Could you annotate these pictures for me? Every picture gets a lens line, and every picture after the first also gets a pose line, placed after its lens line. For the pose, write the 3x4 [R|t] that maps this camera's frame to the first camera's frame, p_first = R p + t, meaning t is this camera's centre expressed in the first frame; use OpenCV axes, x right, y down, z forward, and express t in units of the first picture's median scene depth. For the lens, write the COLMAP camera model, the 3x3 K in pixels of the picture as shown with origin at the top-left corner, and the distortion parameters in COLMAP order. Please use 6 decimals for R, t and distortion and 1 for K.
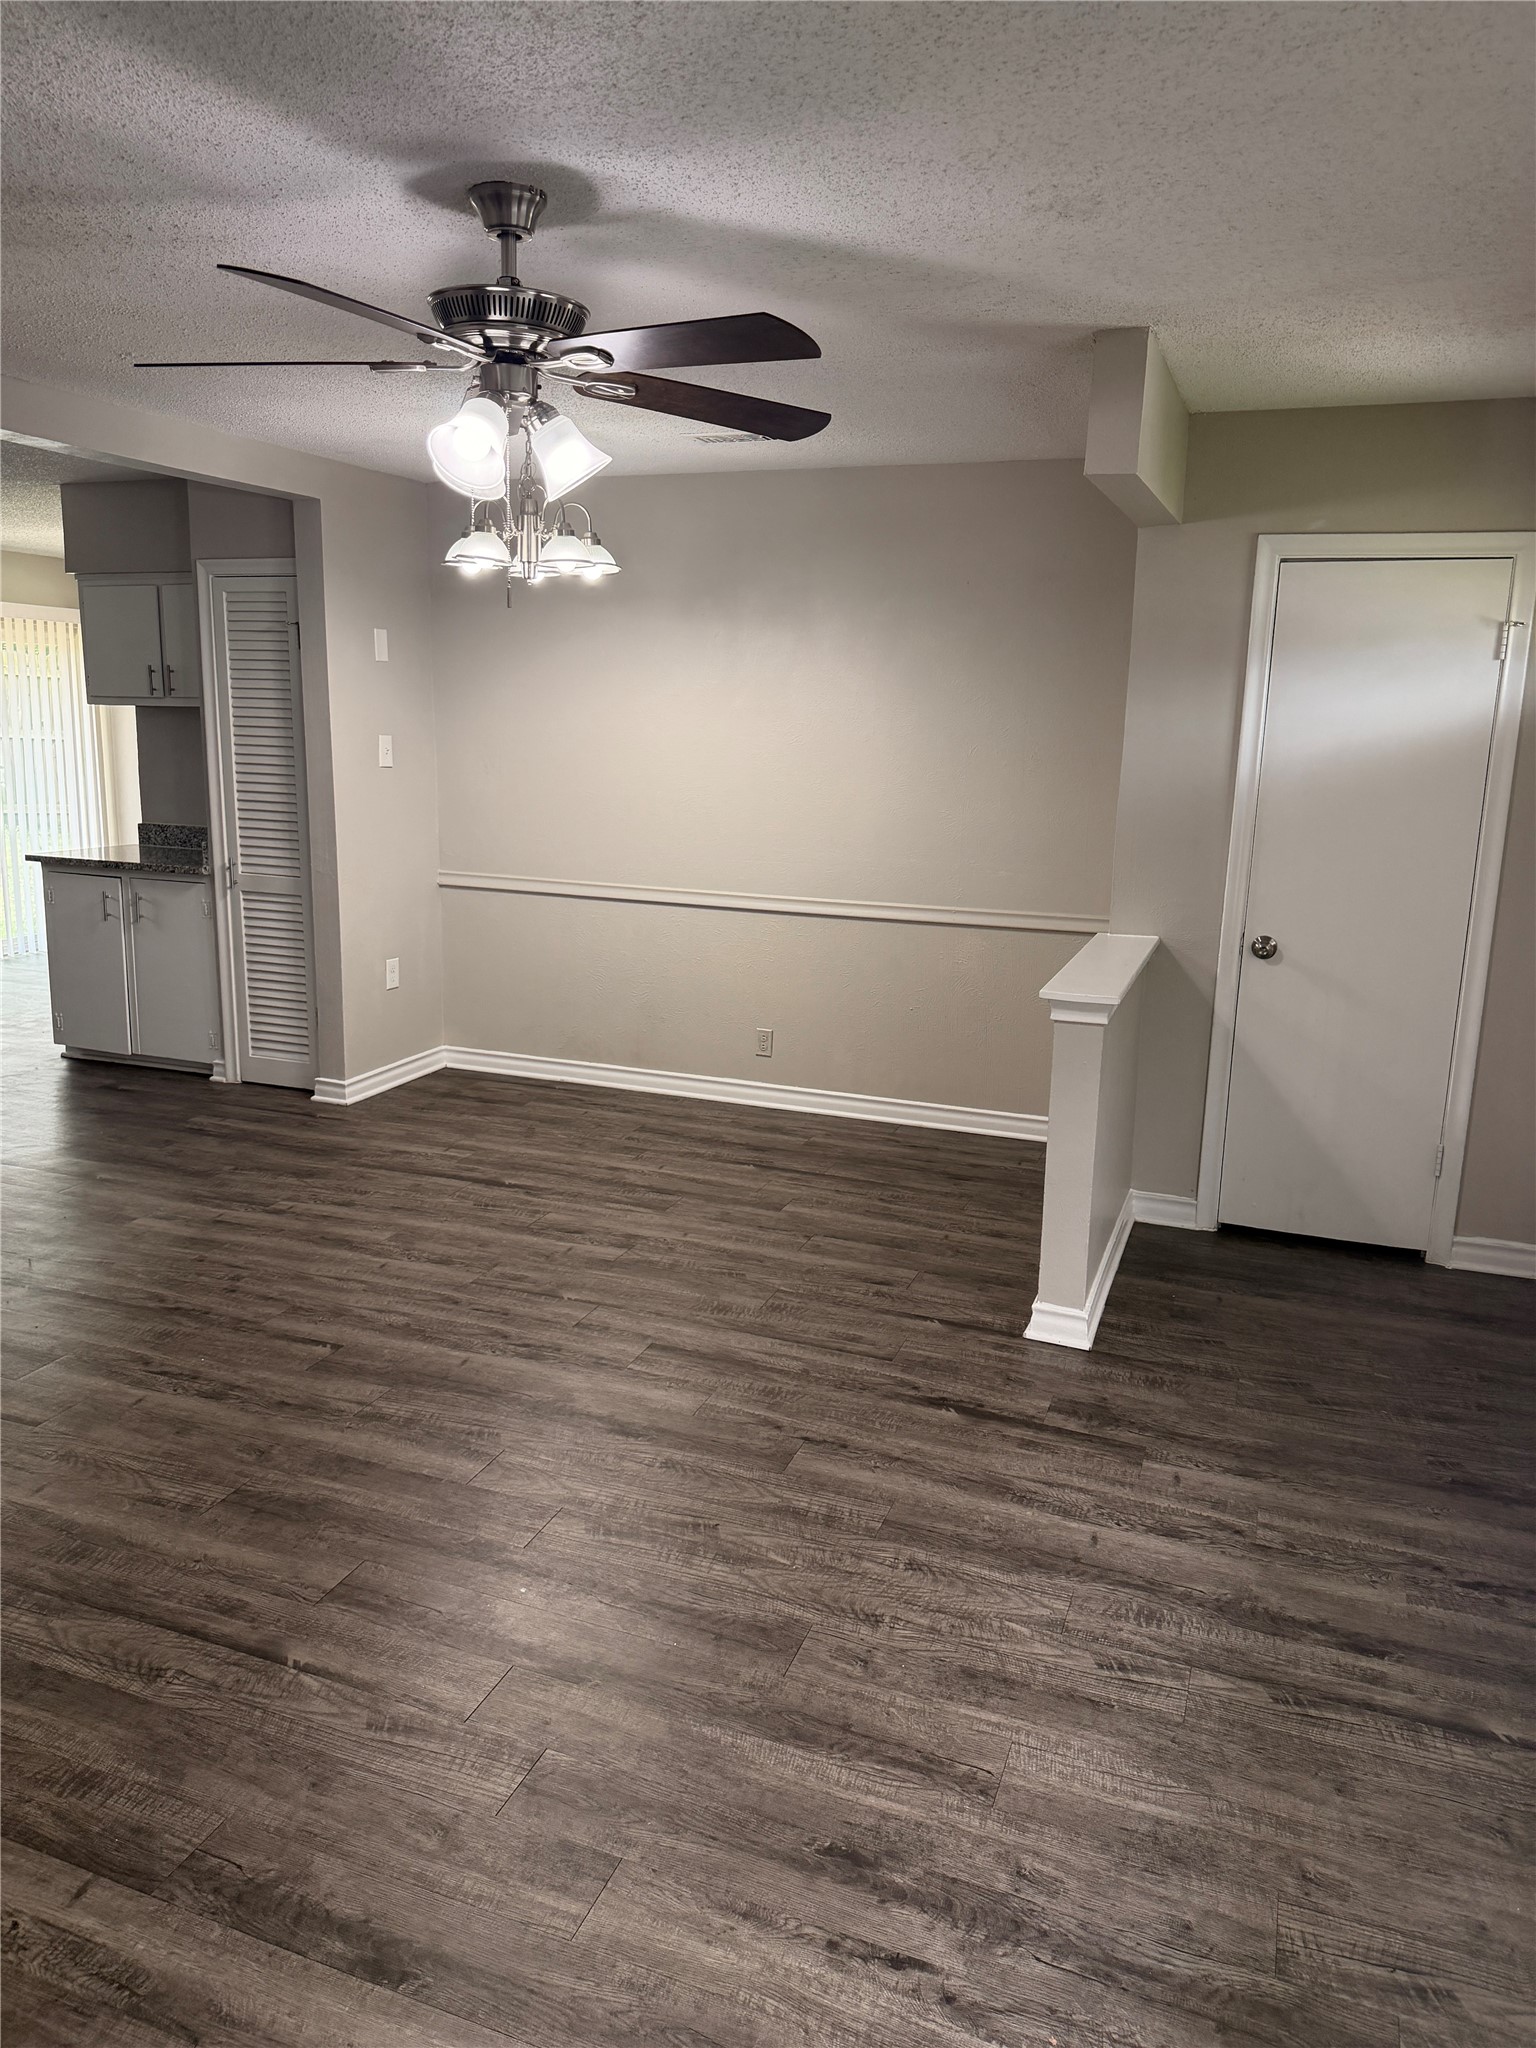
lens RADIAL K [[1423.0, 0, 758.9], [0, 1423.0, 1022.3], [0, 0, 1]] dist [0.182259, -0.333161]
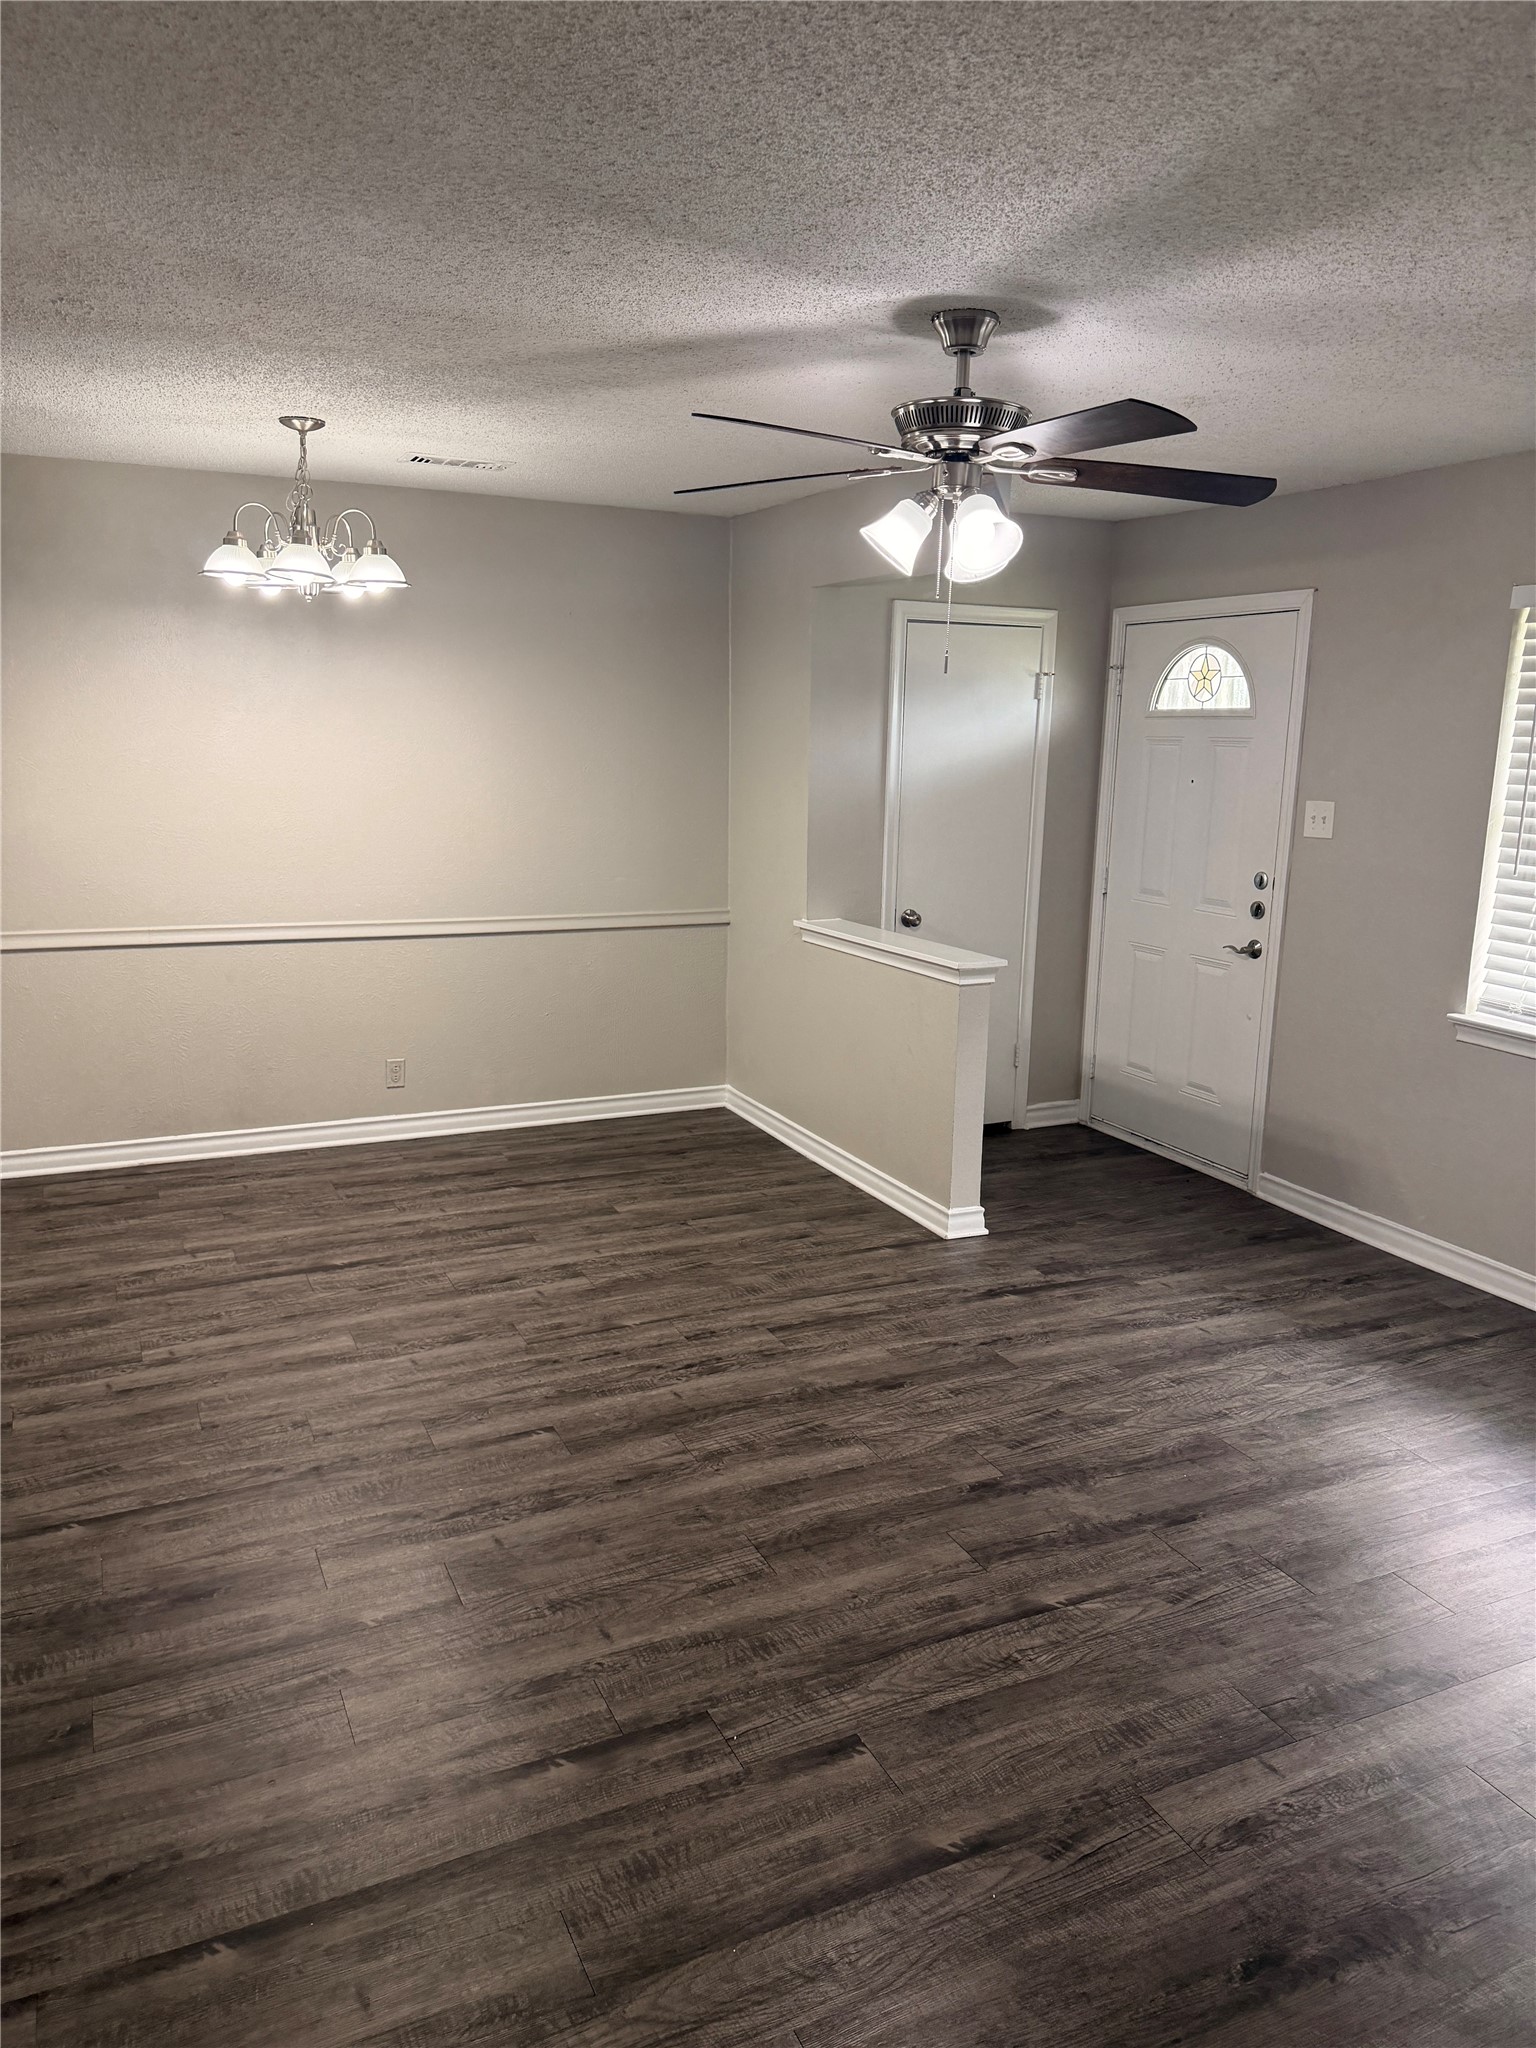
lens RADIAL K [[1423.0, 0, 758.9], [0, 1423.0, 1022.3], [0, 0, 1]] dist [0.182259, -0.333161]
pose [[0.695490, -0.150133, 0.702676, -0.770748], [0.144813, 0.987148, 0.067581, -0.076369], [-0.703792, 0.054754, 0.708293, 0.212572]]
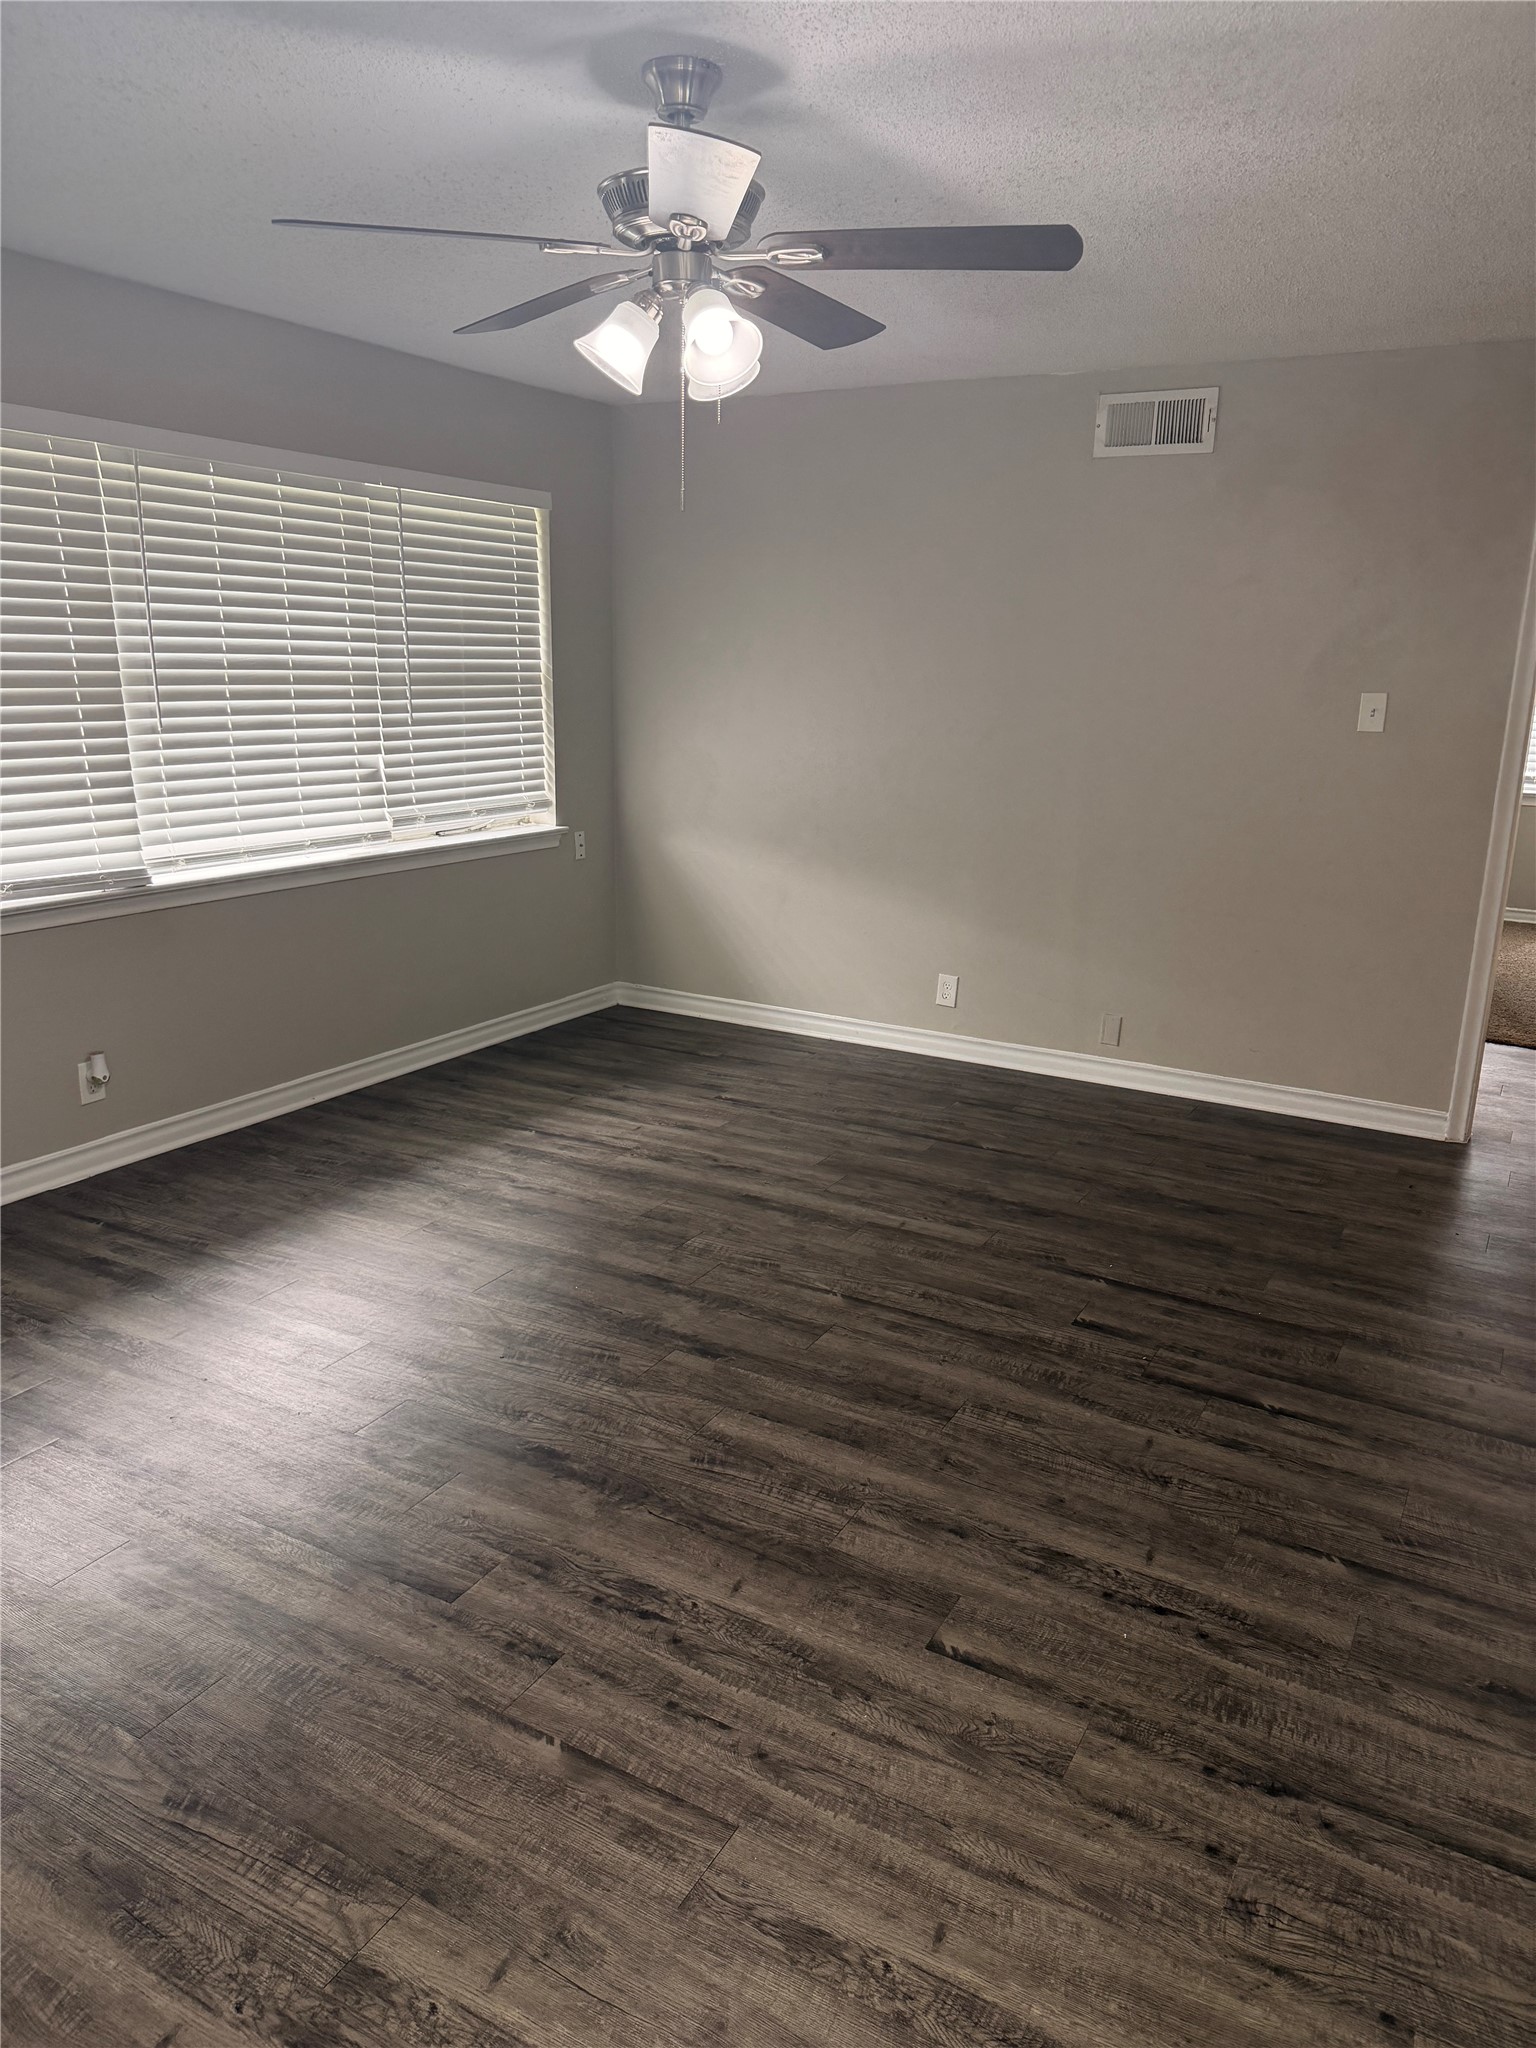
lens RADIAL K [[1423.0, 0, 758.9], [0, 1423.0, 1022.3], [0, 0, 1]] dist [0.182259, -0.333161]
pose [[-0.987269, -0.082901, 0.135745, -0.263477], [-0.012838, 0.892181, 0.451495, -0.286421], [-0.158538, 0.444004, -0.881888, 1.369703]]
